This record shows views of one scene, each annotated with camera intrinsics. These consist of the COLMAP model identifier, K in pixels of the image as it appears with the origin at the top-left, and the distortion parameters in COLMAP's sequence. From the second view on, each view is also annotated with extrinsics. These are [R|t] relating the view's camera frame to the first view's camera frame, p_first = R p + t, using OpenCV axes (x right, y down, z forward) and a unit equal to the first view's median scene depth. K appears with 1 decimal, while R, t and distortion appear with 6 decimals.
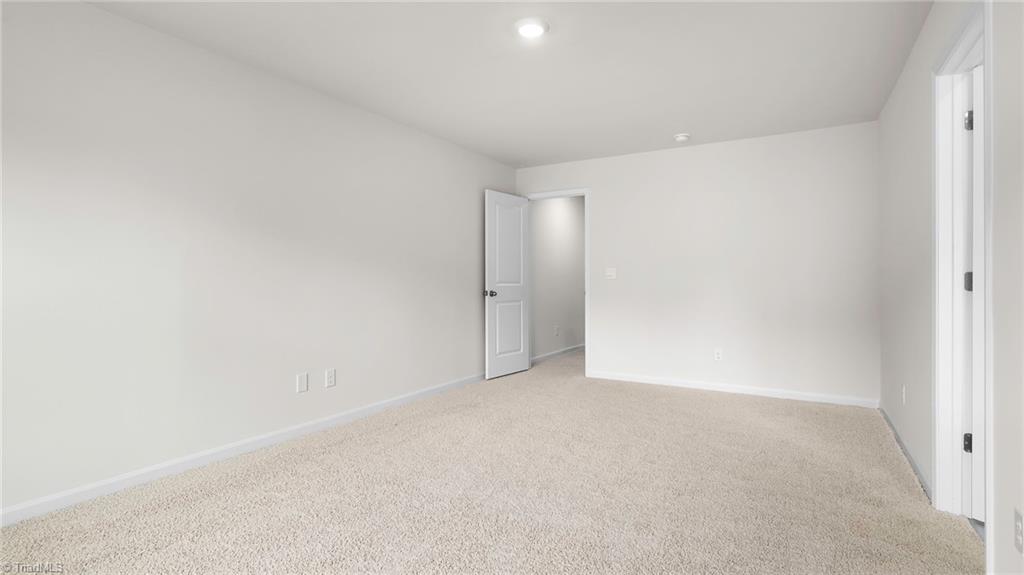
lens RADIAL K [[493.3, 0, 511.6], [0, 493.3, 296.4], [0, 0, 1]] dist [0.000789, -0.000149]
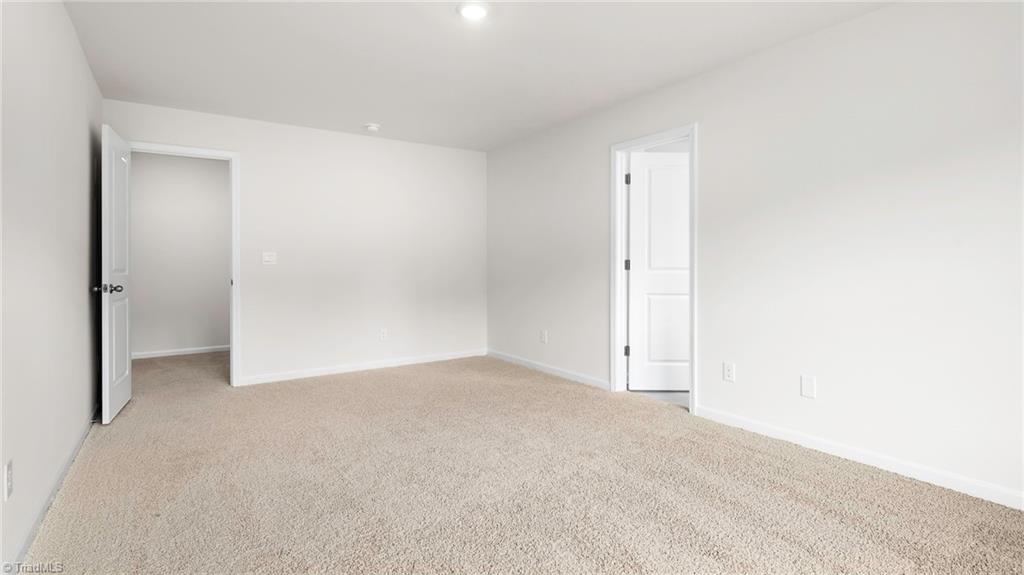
lens RADIAL K [[493.3, 0, 511.6], [0, 493.3, 296.4], [0, 0, 1]] dist [0.000789, -0.000149]
pose [[0.416987, -0.061279, 0.906844, -0.411830], [0.037667, 0.998033, 0.050121, -0.008678], [-0.908131, 0.013258, 0.418475, 0.260822]]
